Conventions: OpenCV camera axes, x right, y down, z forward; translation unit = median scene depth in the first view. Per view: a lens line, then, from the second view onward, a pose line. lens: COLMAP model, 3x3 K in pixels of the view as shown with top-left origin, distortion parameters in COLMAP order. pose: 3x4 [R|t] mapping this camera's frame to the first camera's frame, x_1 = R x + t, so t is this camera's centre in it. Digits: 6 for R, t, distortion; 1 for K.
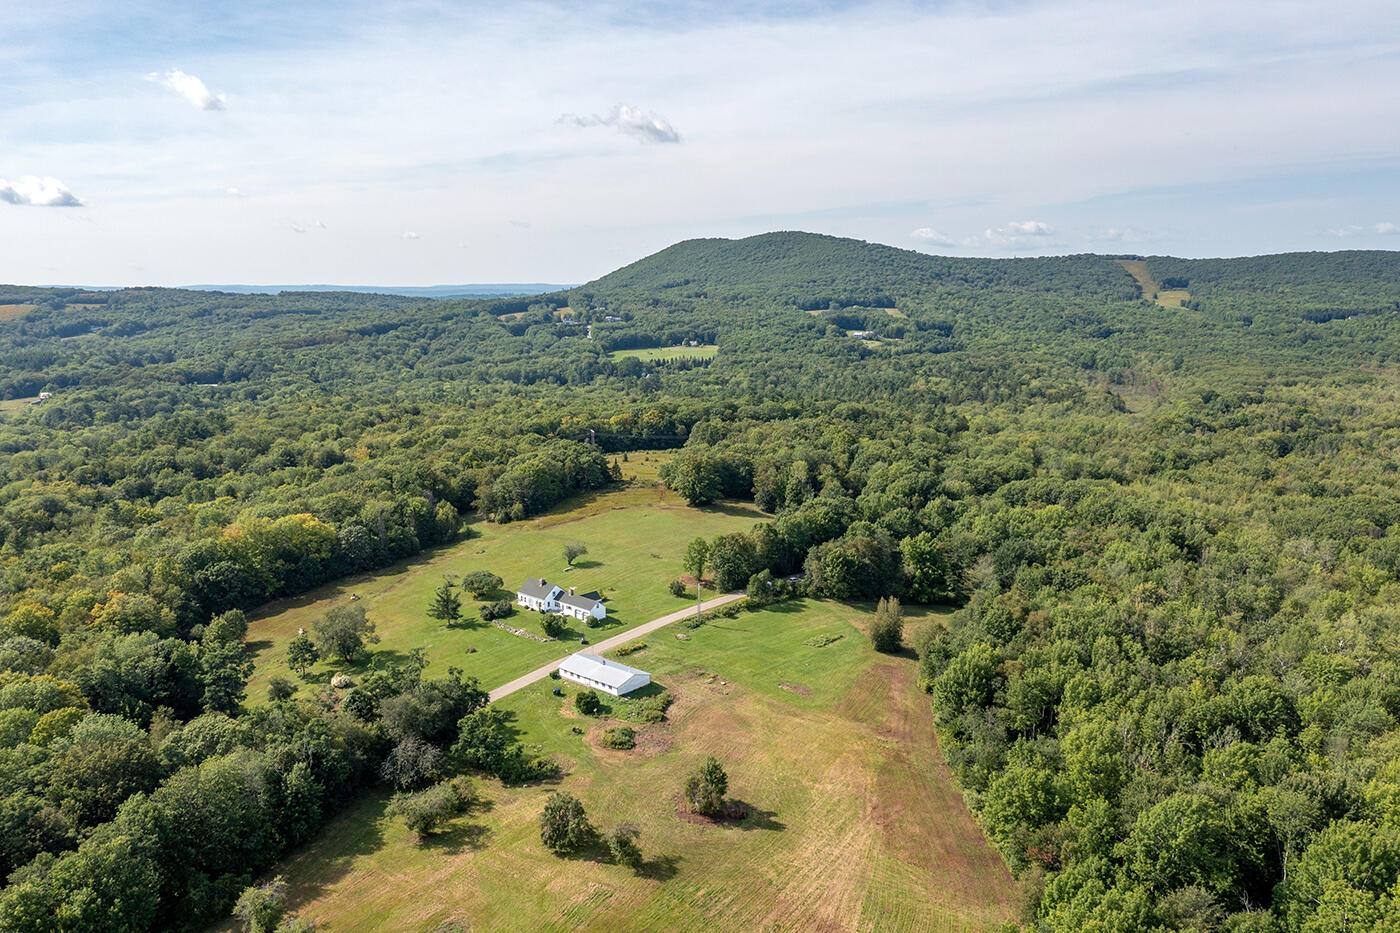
lens RADIAL K [[1084.2, 0, 698.6], [0, 1084.2, 472.1], [0, 0, 1]] dist [-0.014624, 0.036464]
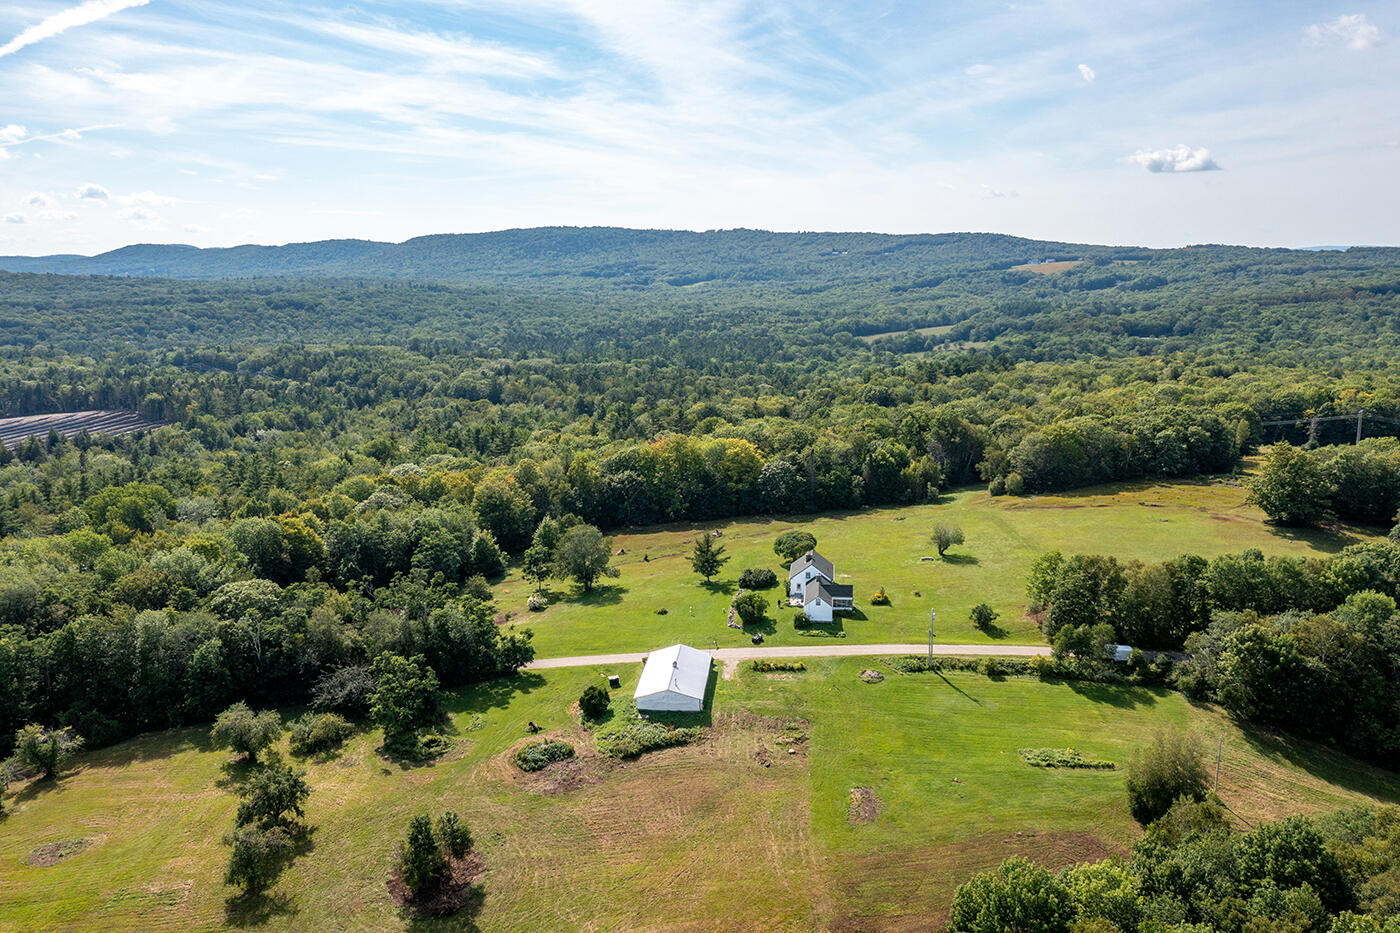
lens RADIAL K [[1084.2, 0, 699.7], [0, 1084.2, 465.3], [0, 0, 1]] dist [-0.014624, 0.036464]
pose [[0.582128, 0.150710, -0.799008, 0.091146], [-0.129481, 0.987315, 0.091893, -0.005214], [0.802721, 0.049963, 0.594258, 0.105373]]
